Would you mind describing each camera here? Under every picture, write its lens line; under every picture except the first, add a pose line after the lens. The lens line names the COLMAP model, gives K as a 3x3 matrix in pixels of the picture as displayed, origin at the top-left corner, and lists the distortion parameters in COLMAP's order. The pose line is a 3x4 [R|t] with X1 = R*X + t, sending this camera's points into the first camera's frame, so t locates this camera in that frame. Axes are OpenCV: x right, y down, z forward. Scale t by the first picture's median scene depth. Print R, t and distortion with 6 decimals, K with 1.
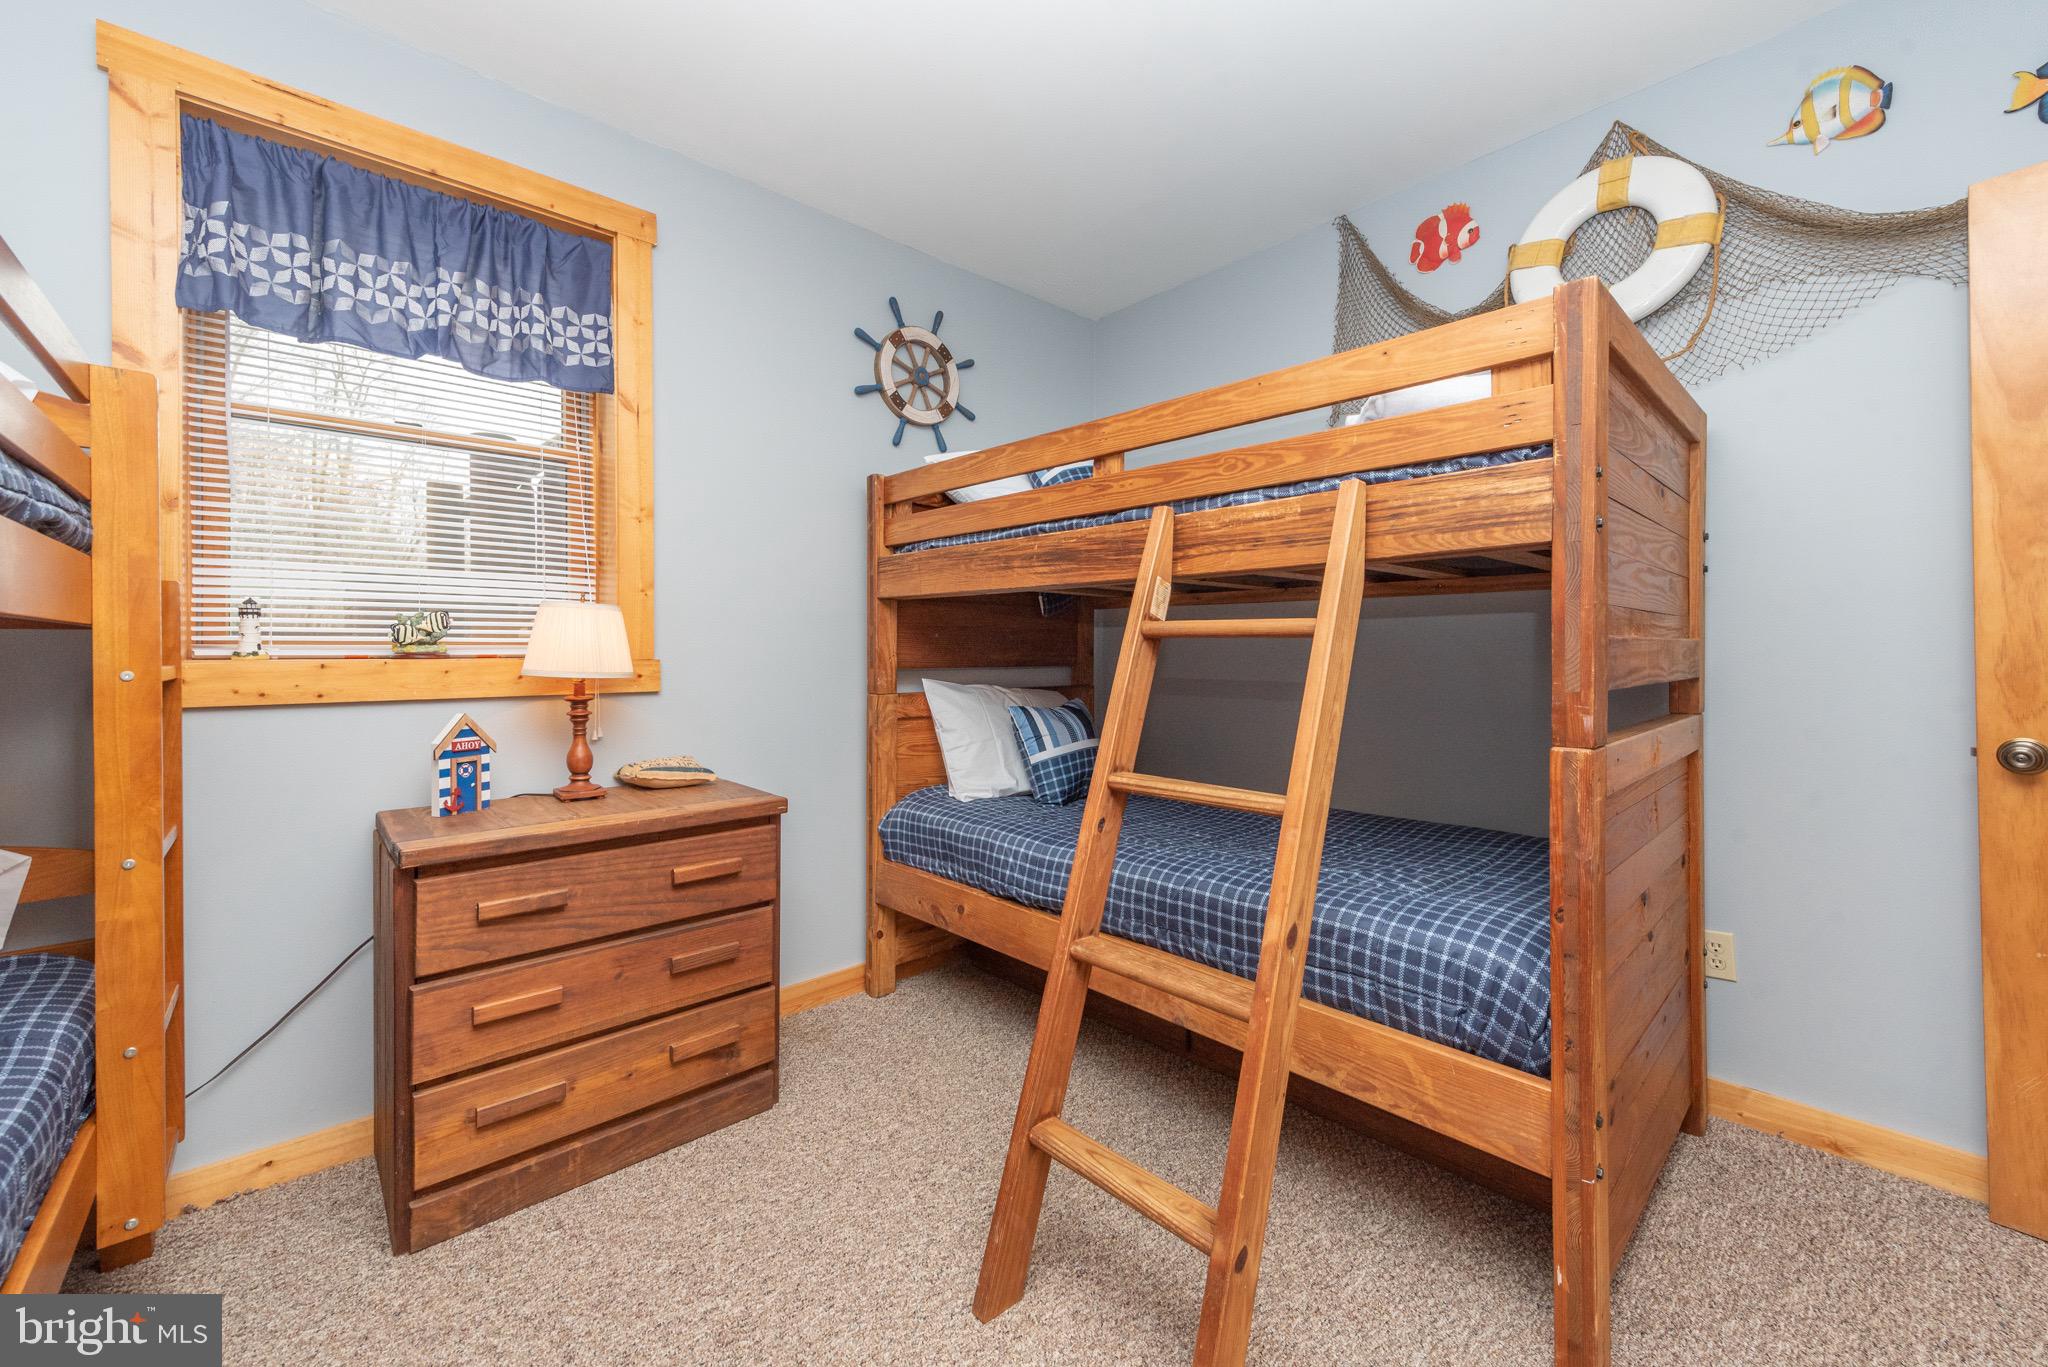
lens RADIAL K [[807.0, 0, 1033.2], [0, 807.0, 655.9], [0, 0, 1]] dist [0.001720, 0.000068]
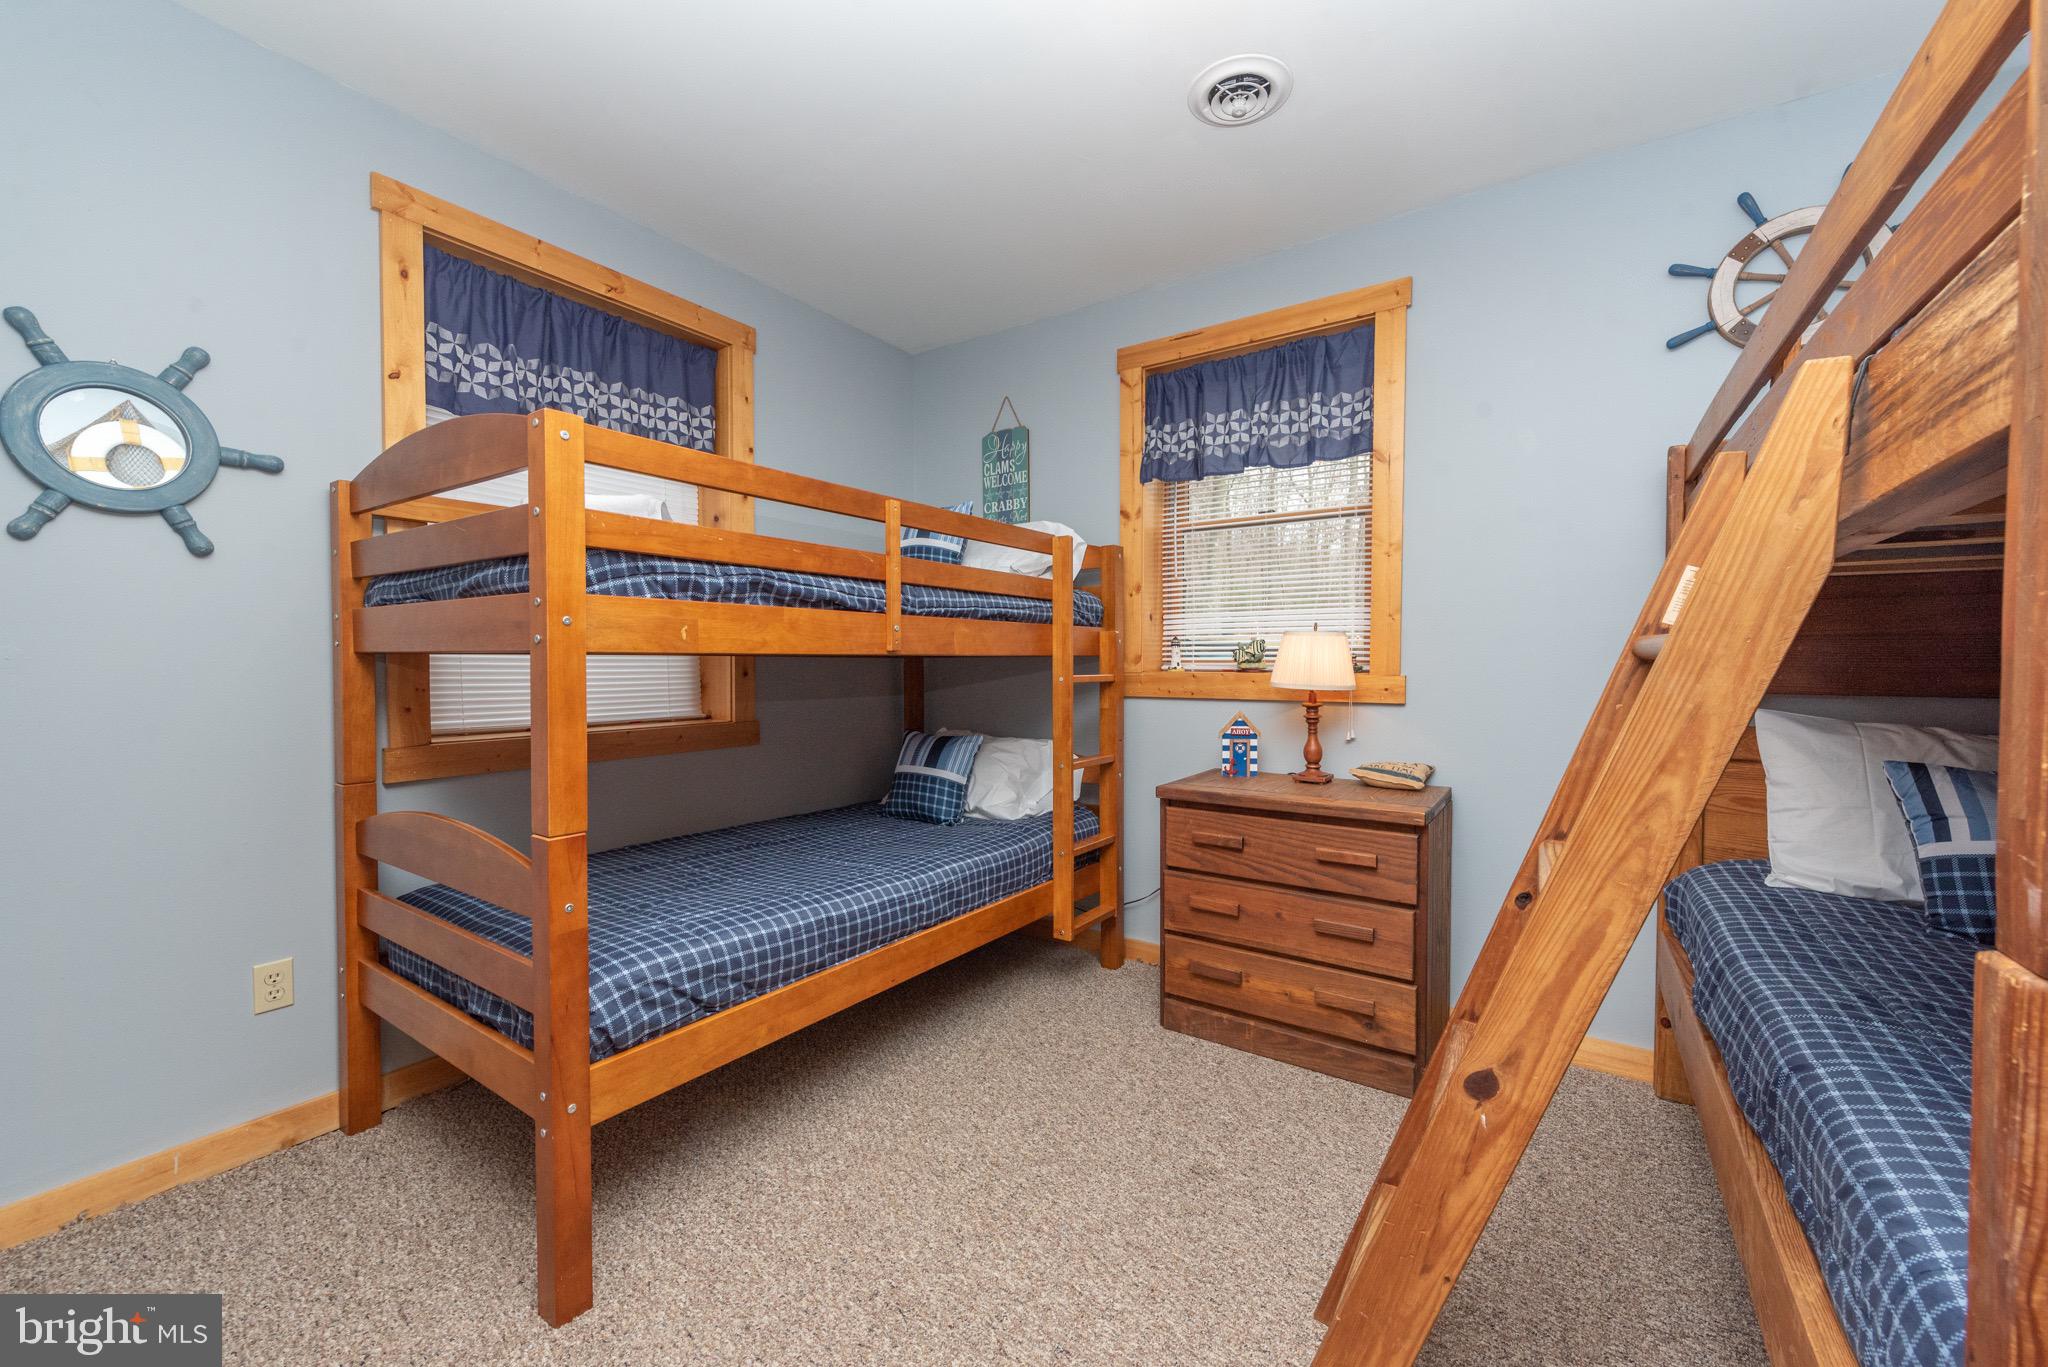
lens RADIAL K [[804.6, 0, 1024.0], [0, 804.6, 683.5], [0, 0, 1]] dist [0.002594, 0.000430]
pose [[0.210876, 0.029073, -0.977080, 0.600263], [-0.006731, 0.999577, 0.028290, -0.014687], [0.977490, 0.000611, 0.210983, 0.279846]]
